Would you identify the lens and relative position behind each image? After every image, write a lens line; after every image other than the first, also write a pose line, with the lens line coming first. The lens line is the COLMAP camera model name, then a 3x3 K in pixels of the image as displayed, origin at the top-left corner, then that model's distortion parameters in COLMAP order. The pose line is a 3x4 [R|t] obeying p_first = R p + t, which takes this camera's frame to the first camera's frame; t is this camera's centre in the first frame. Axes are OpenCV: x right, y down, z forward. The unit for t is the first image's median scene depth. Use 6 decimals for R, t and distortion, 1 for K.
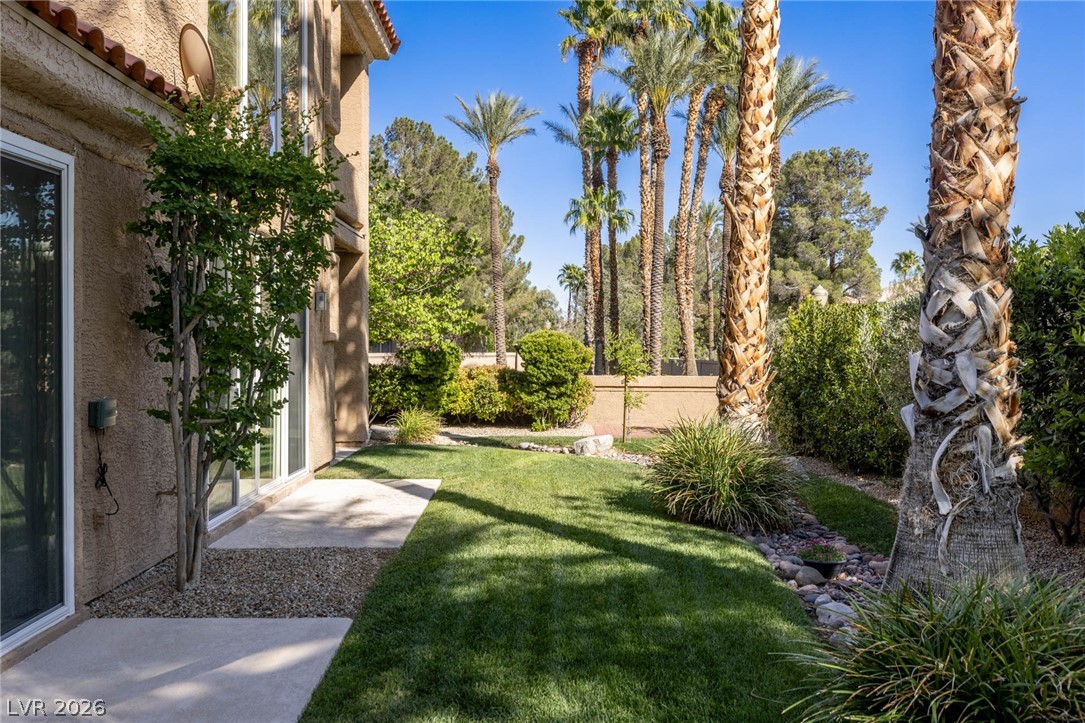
lens RADIAL K [[1032.8, 0, 542.5], [0, 1032.8, 361.5], [0, 0, 1]] dist [-0.004540, 0.000191]
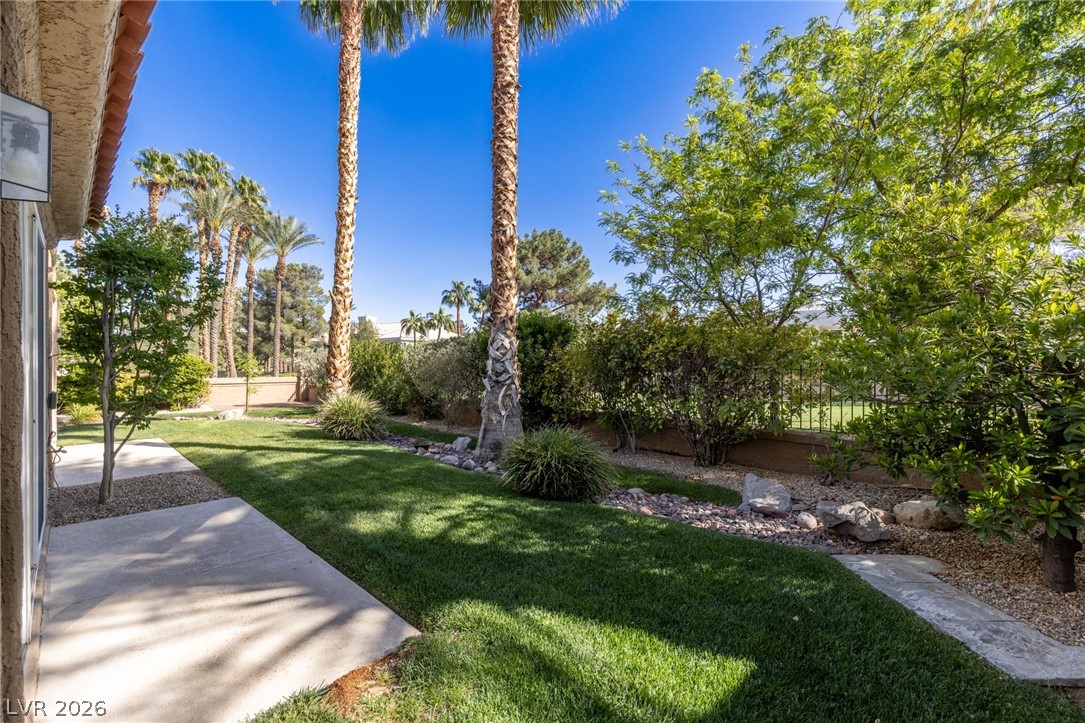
lens RADIAL K [[488.2, 0, 542.5], [0, 488.2, 361.5], [0, 0, 1]] dist [-0.000383, 0.000029]
pose [[0.731144, -0.003873, 0.682212, -0.194701], [0.015297, 0.999826, -0.010718, 0.004132], [-0.682052, 0.018272, 0.731075, -0.042029]]
